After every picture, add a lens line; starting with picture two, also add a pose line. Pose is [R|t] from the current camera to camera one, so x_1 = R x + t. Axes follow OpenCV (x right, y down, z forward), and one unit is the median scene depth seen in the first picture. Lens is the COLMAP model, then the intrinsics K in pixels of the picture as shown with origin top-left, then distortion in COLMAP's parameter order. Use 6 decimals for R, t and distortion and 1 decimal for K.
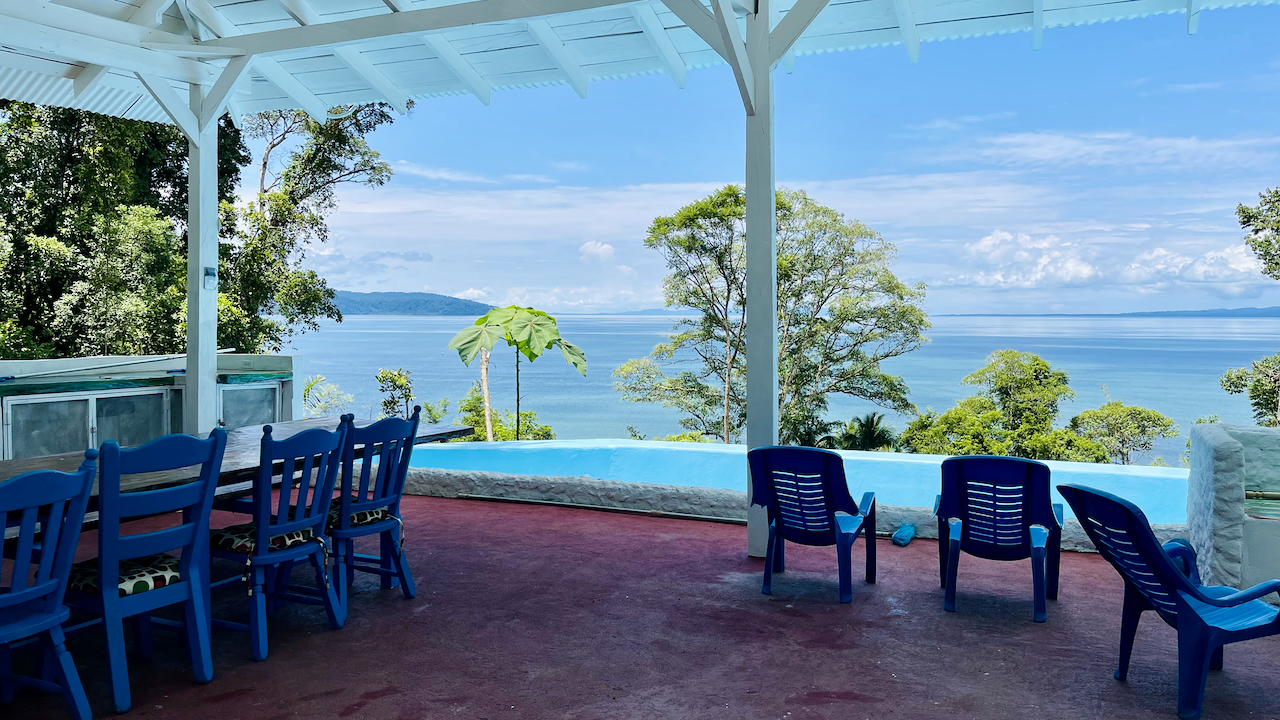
lens RADIAL K [[971.9, 0, 639.2], [0, 971.9, 362.2], [0, 0, 1]] dist [0.047621, -0.034934]
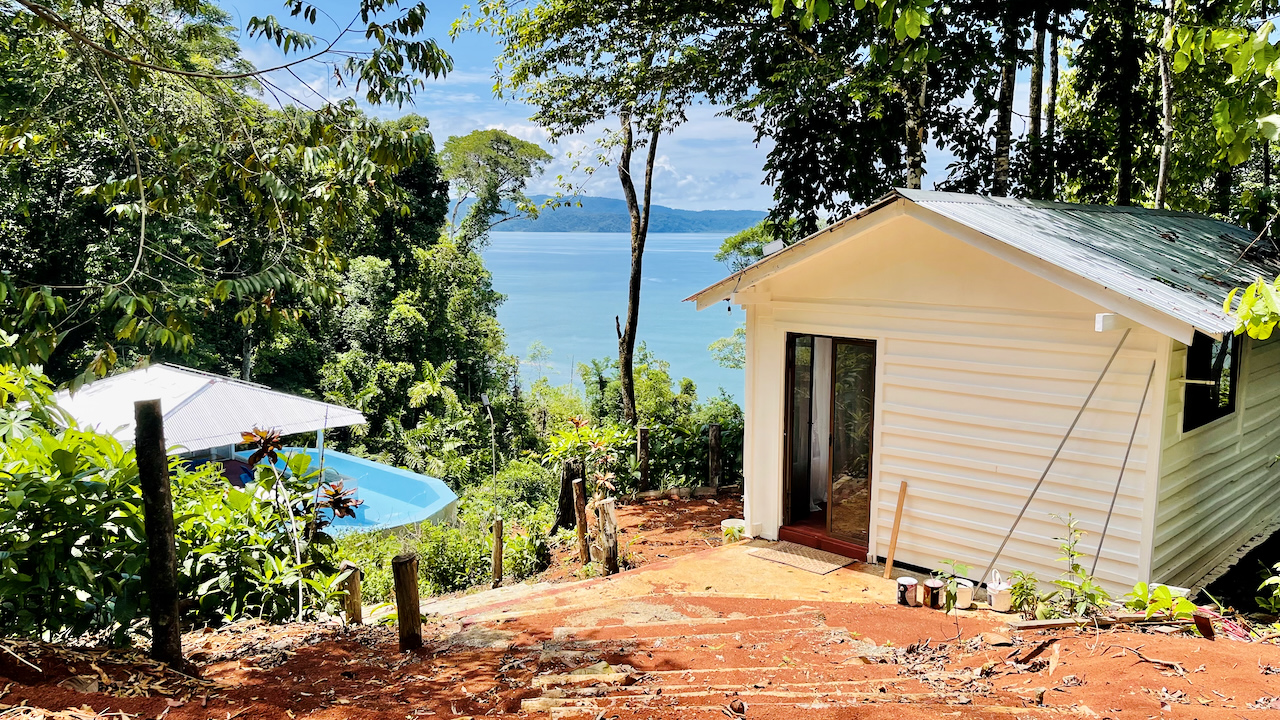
lens RADIAL K [[971.9, 0, 637.4], [0, 971.9, 362.0], [0, 0, 1]] dist [0.047621, -0.034934]
pose [[0.944084, 0.048829, -0.326070, 0.349859], [-0.021203, 0.995917, 0.087749, -0.092707], [0.329023, -0.075929, 0.941264, -0.330672]]
